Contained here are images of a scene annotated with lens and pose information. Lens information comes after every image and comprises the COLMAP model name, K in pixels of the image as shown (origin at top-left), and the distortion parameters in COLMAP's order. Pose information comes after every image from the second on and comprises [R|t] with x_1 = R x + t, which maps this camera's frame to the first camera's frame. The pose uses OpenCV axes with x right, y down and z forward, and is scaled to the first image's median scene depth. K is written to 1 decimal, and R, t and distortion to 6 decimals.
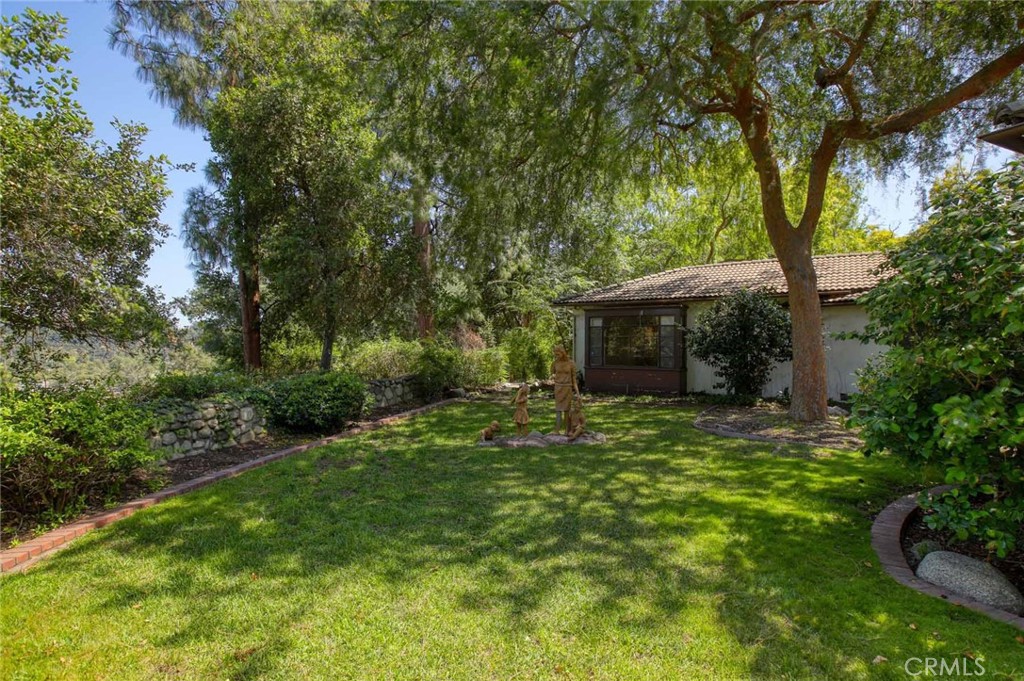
lens RADIAL K [[541.7, 0, 508.3], [0, 541.7, 341.6], [0, 0, 1]] dist [-0.018563, -0.000144]
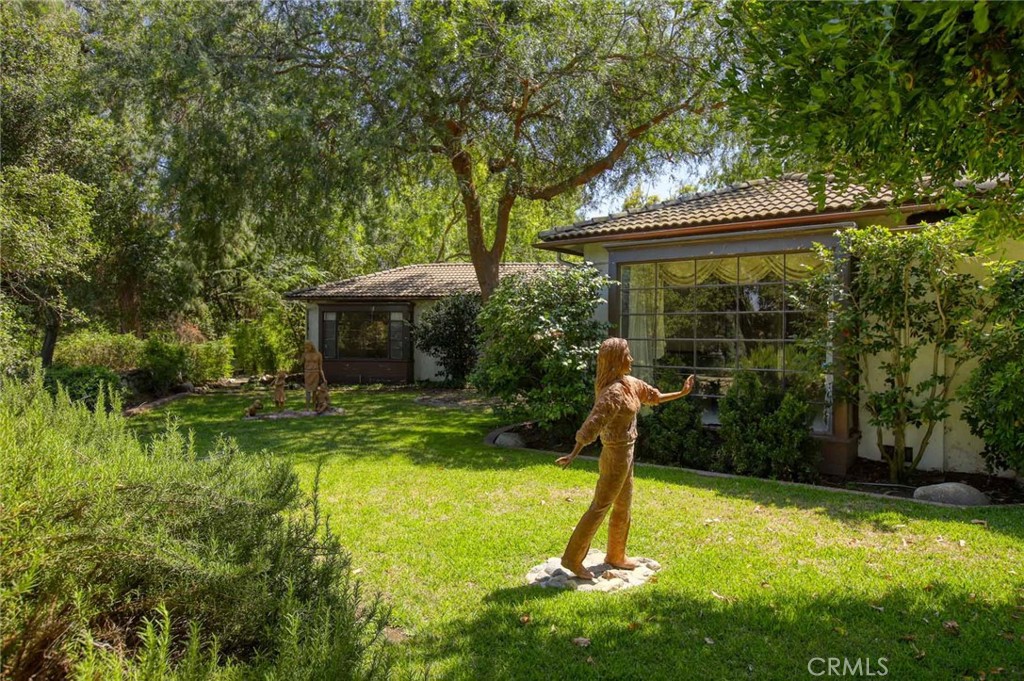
lens RADIAL K [[671.6, 0, 507.7], [0, 671.6, 339.6], [0, 0, 1]] dist [0.006740, 0.032007]
pose [[0.905832, -0.000386, 0.423638, -0.086024], [-0.004766, 0.999927, 0.011103, -0.008256], [-0.423611, -0.012076, 0.905764, -0.356940]]
